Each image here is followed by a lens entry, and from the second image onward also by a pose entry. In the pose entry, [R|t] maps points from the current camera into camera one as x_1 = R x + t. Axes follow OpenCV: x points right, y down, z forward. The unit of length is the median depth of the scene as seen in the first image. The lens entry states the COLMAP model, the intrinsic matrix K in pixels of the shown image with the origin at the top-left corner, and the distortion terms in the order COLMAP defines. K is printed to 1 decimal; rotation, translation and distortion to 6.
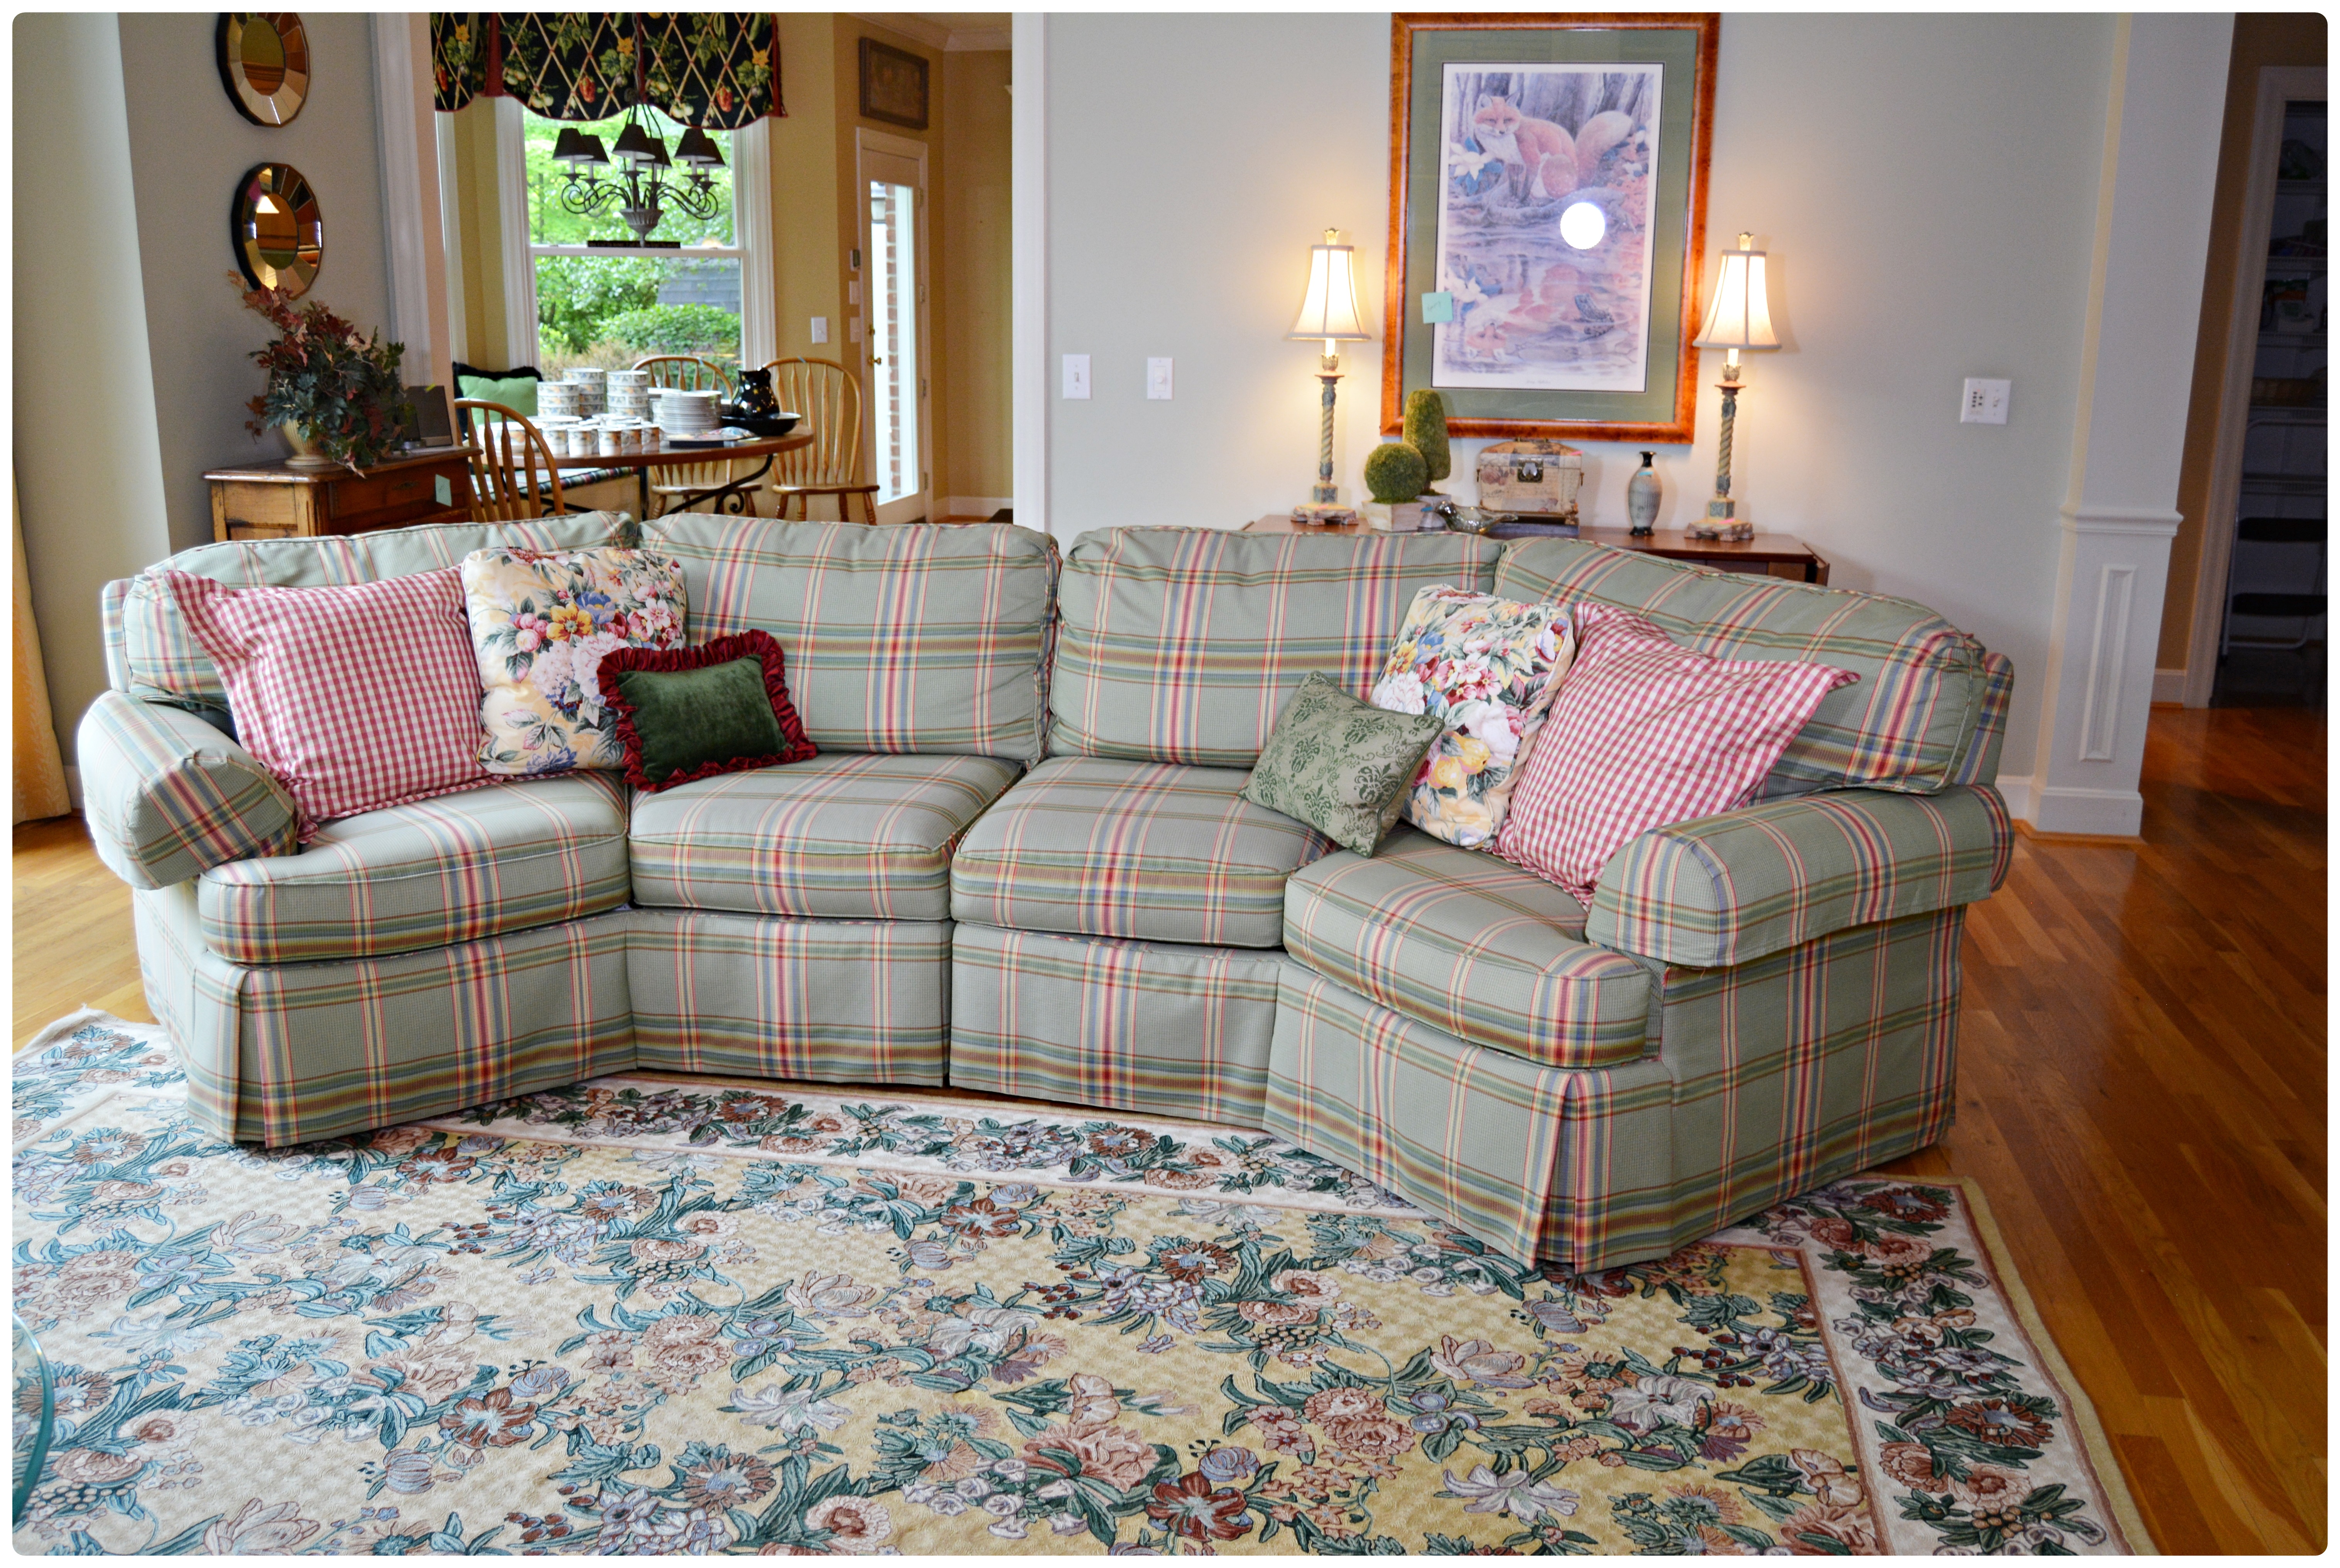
lens RADIAL K [[1970.3, 0, 1163.5], [0, 1970.3, 783.0], [0, 0, 1]] dist [-0.085597, 0.029665]
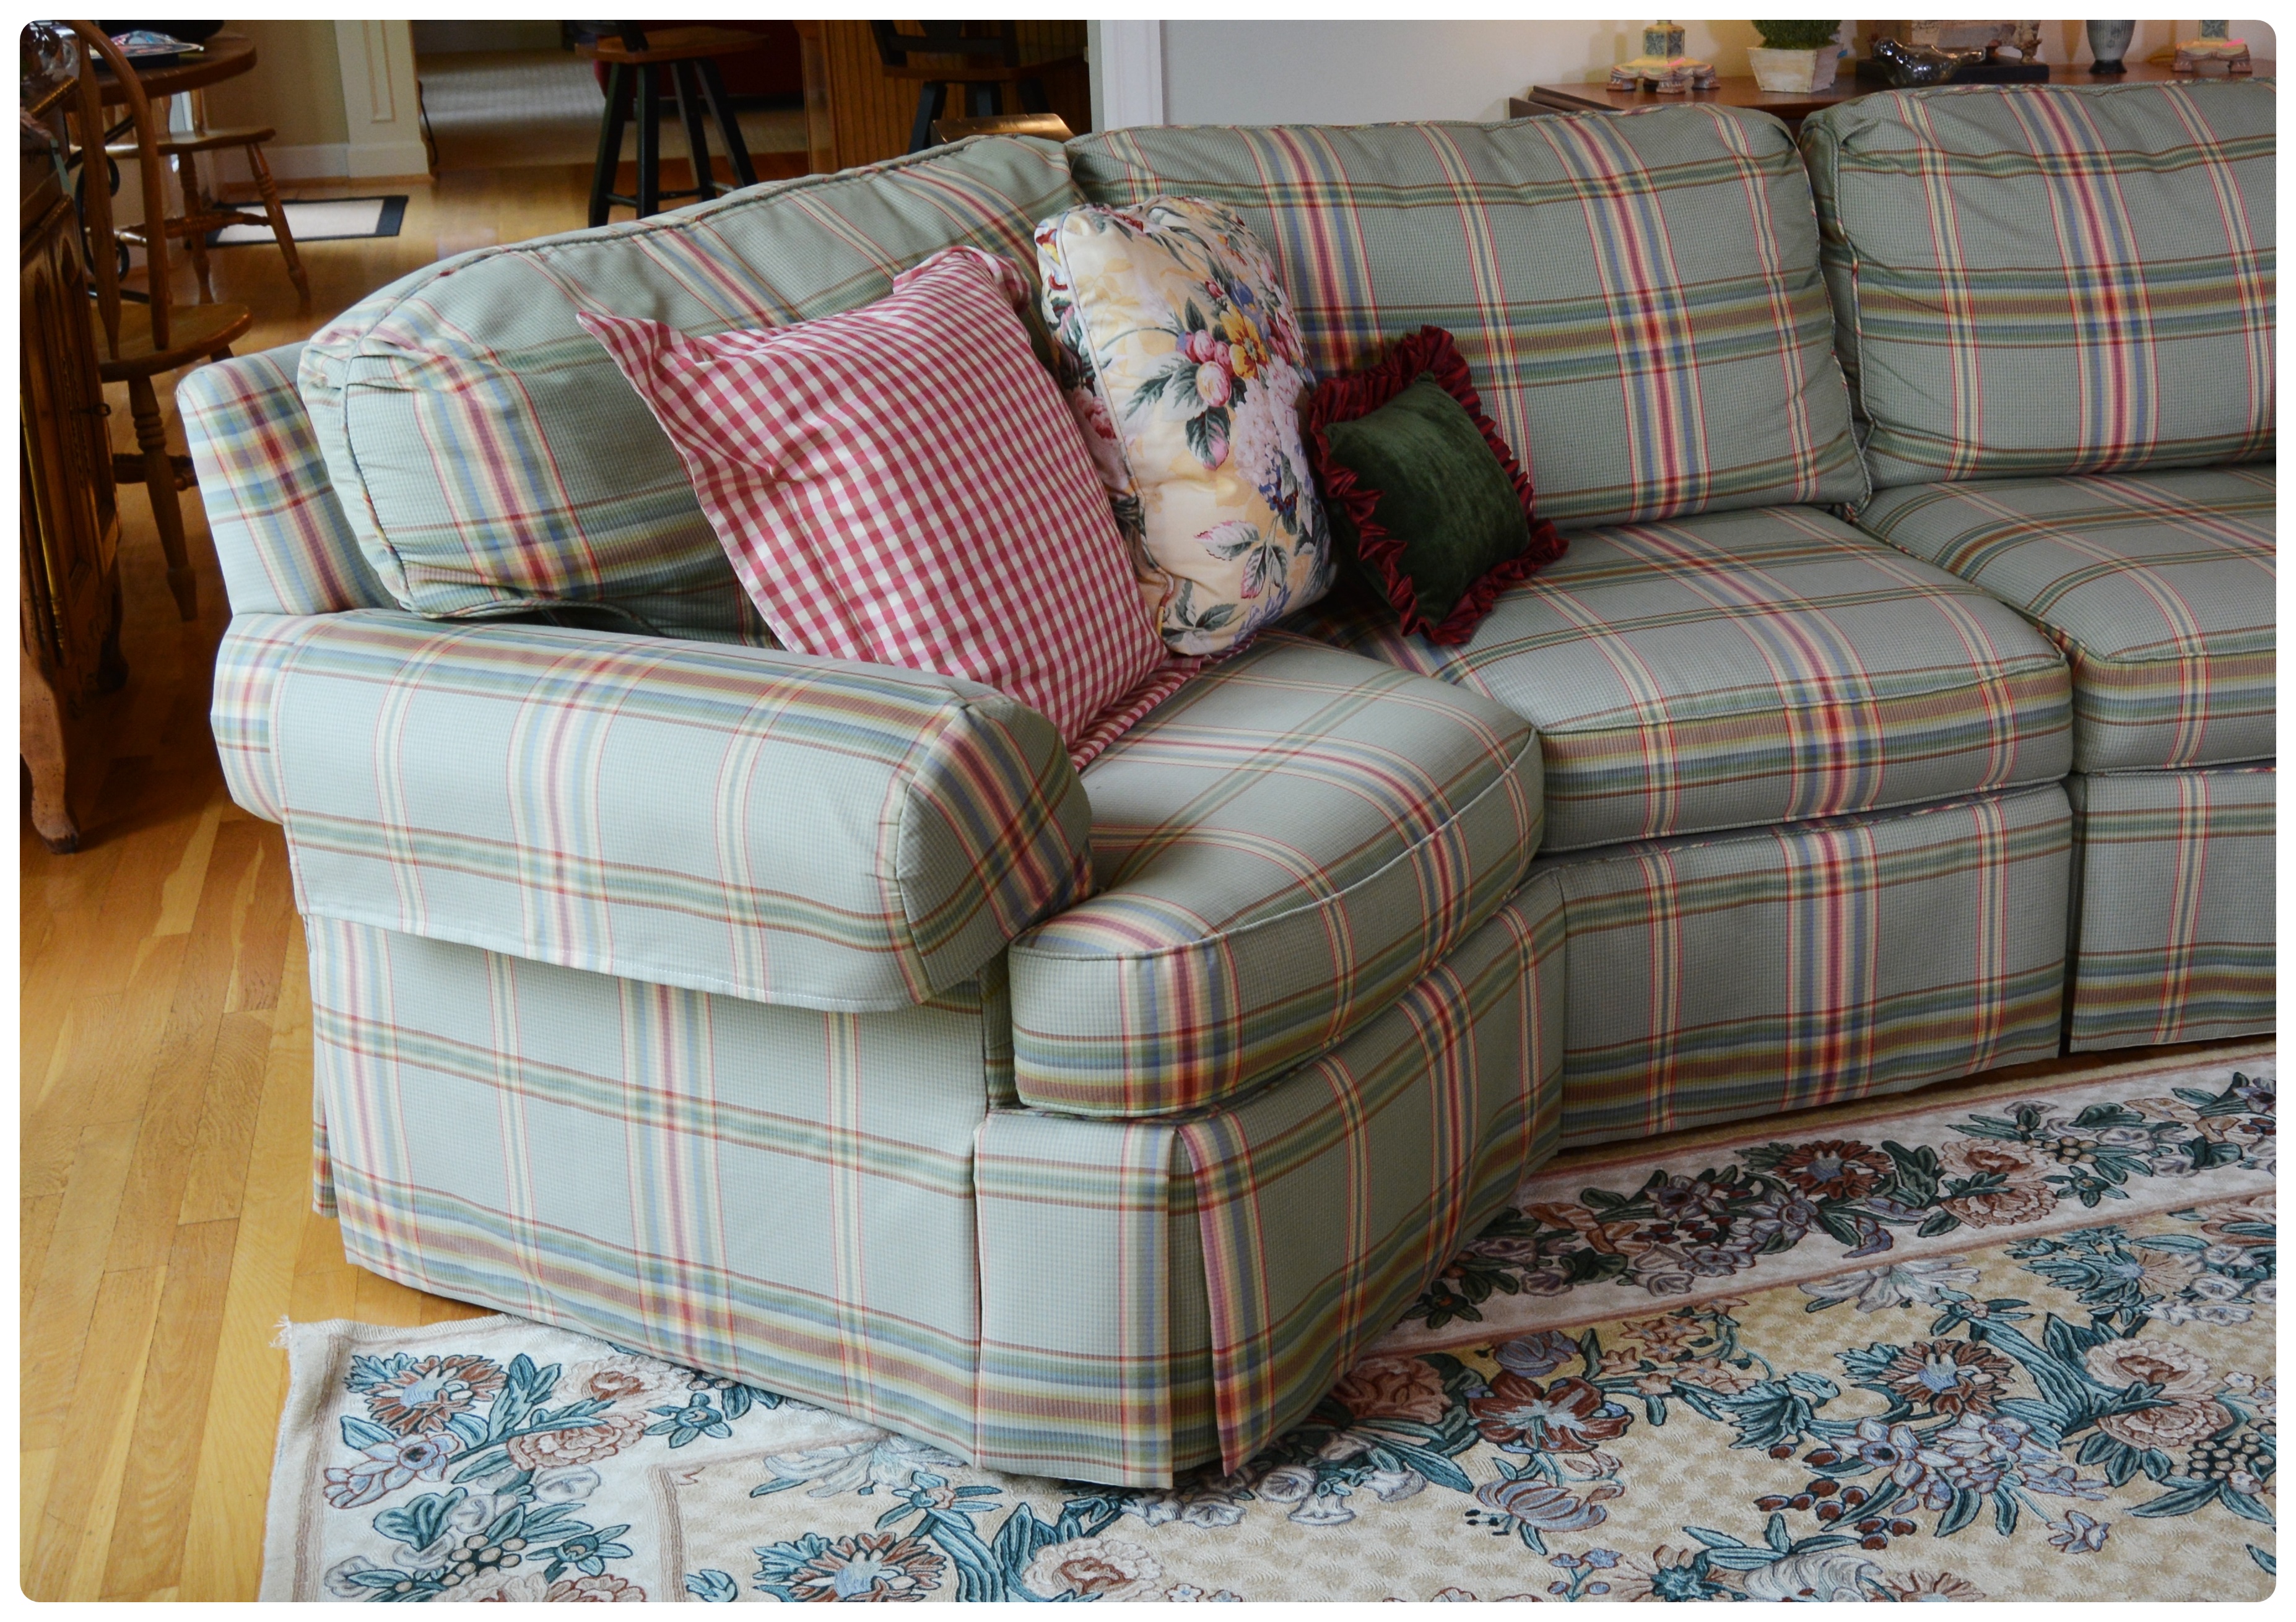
lens RADIAL K [[2920.0, 0, 1430.1], [0, 2920.0, 825.2], [0, 0, 1]] dist [-0.102126, 0.058995]
pose [[0.886222, -0.180679, 0.426575, -0.648330], [0.136092, 0.981717, 0.133078, -0.056378], [-0.442821, -0.059883, 0.894608, 0.311950]]
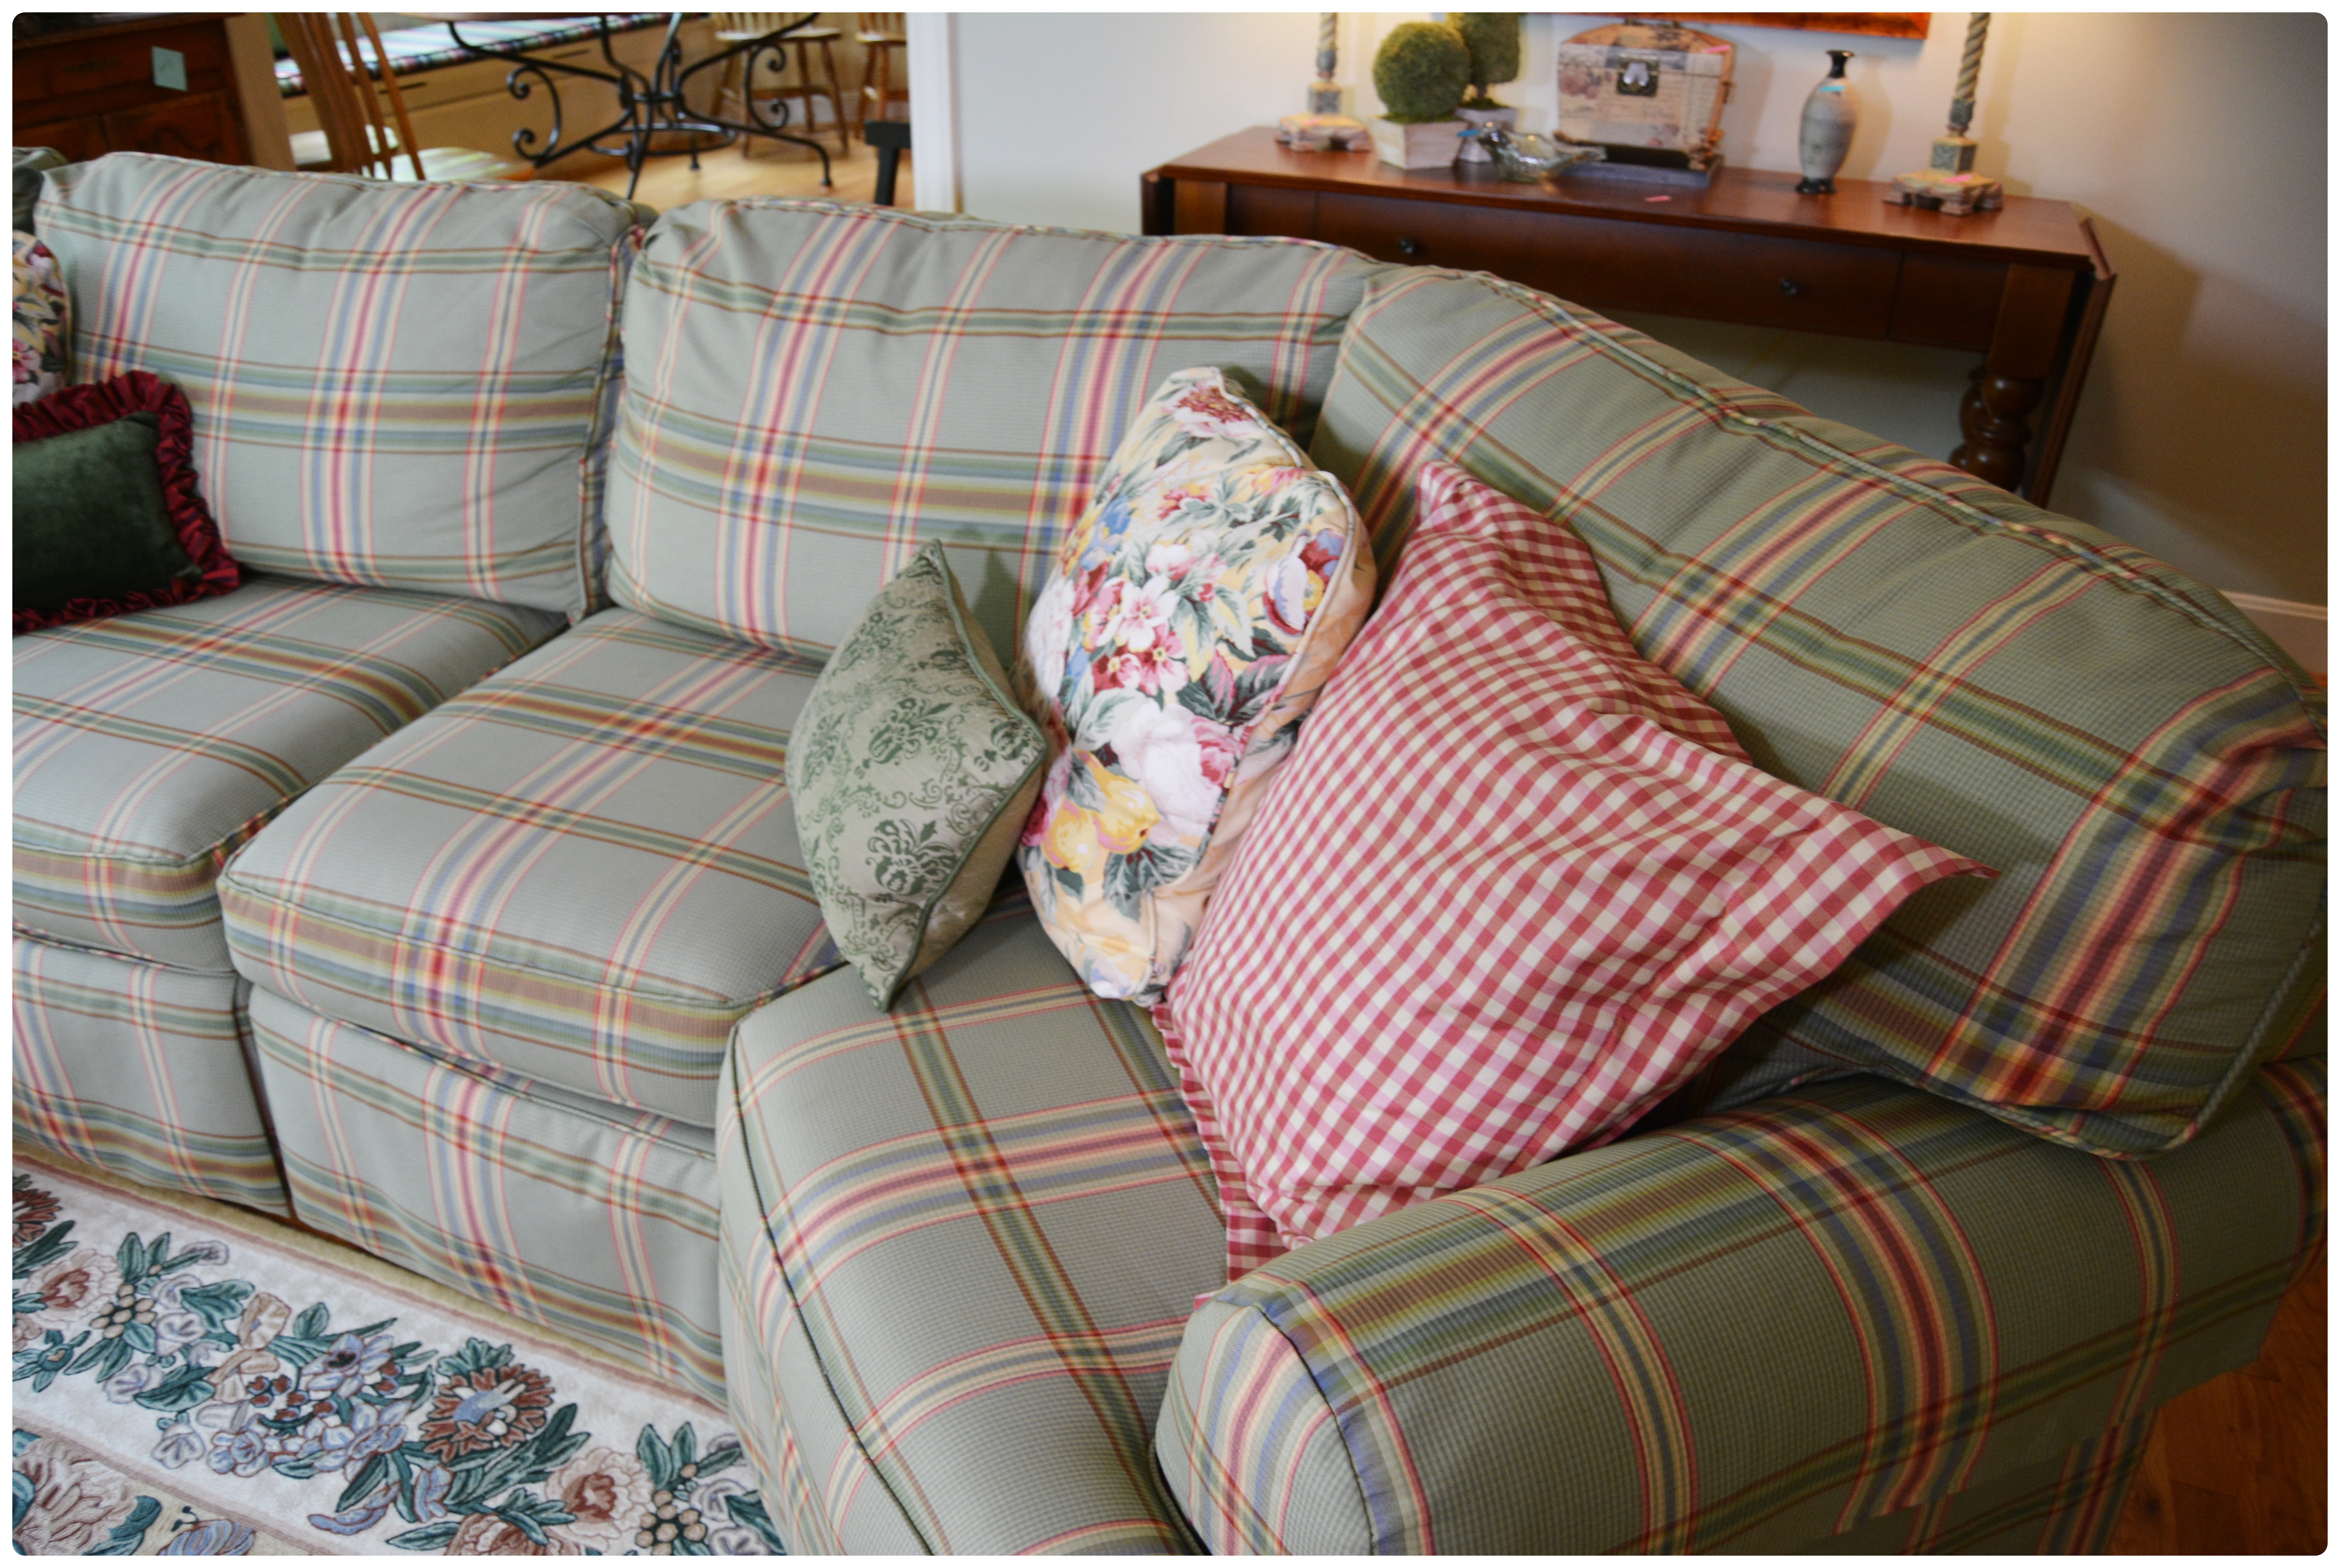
lens RADIAL K [[1807.8, 0, 1158.8], [0, 1807.8, 798.0], [0, 0, 1]] dist [-0.102490, 0.049131]
pose [[0.982803, 0.091885, -0.160174, 0.223282], [-0.046142, 0.962093, 0.268791, -0.125340], [0.178800, -0.256778, 0.949787, 0.581125]]
